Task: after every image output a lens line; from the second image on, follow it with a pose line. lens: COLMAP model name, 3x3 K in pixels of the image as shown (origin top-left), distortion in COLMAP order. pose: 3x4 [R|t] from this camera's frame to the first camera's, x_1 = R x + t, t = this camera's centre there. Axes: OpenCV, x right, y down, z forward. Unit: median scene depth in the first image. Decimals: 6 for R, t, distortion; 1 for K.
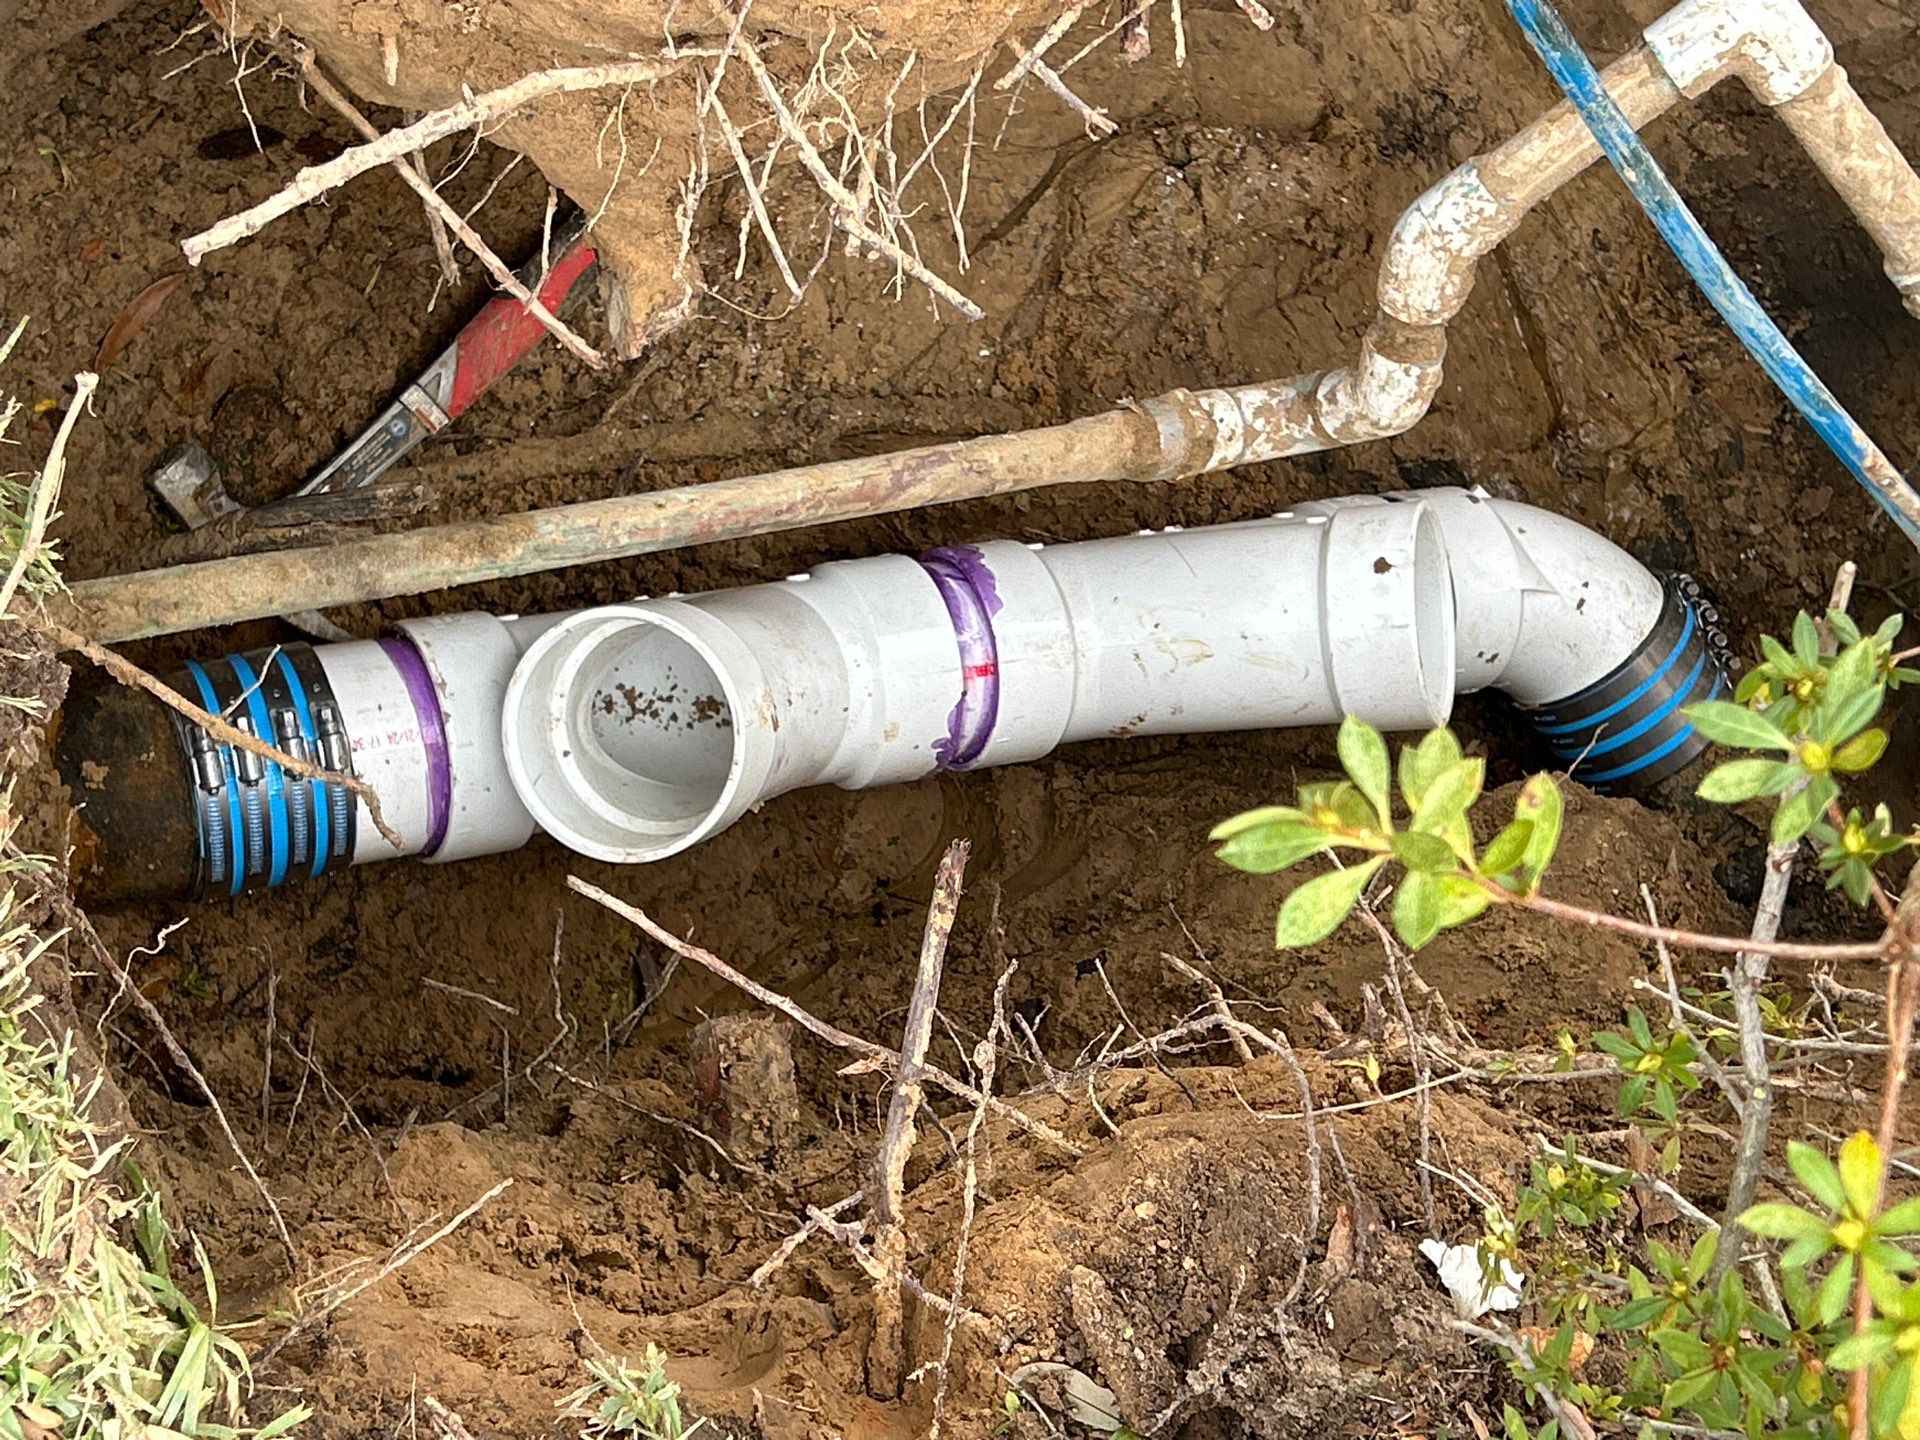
lens RADIAL K [[3389.6, 0, 960.0], [0, 3389.6, 720.0], [0, 0, 1]] dist [0.263021, -1.039650]
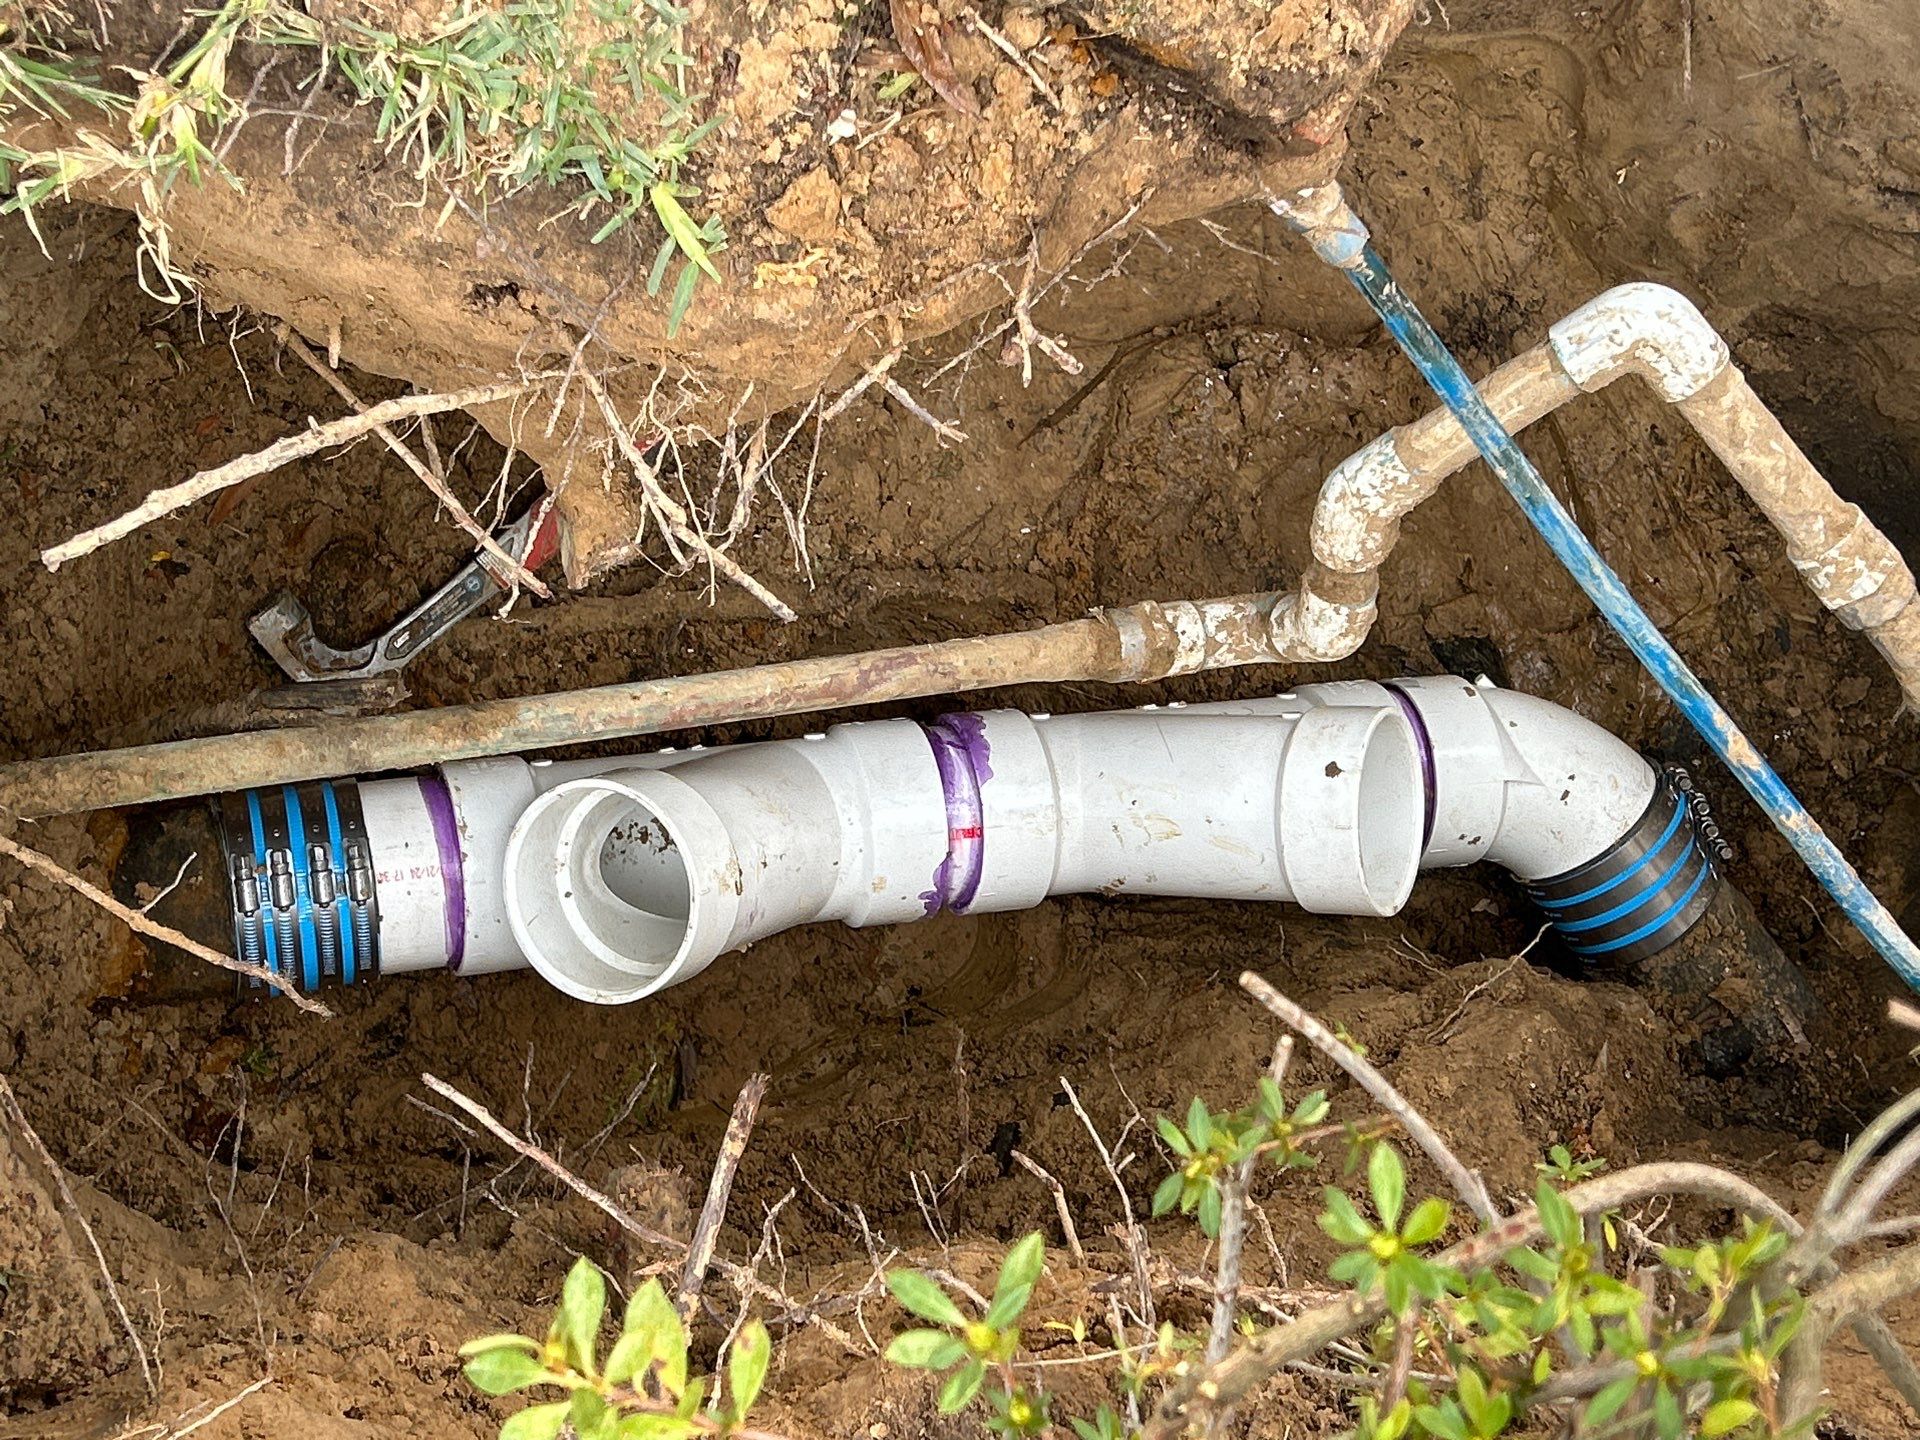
lens RADIAL K [[3084.9, 0, 956.2], [0, 3084.9, 683.9], [0, 0, 1]] dist [0.258352, -1.014288]
pose [[0.985329, 0.073138, -0.154198, 0.162930], [-0.069282, 0.997139, 0.030240, -0.098607], [0.155969, -0.019113, 0.987577, 0.000828]]
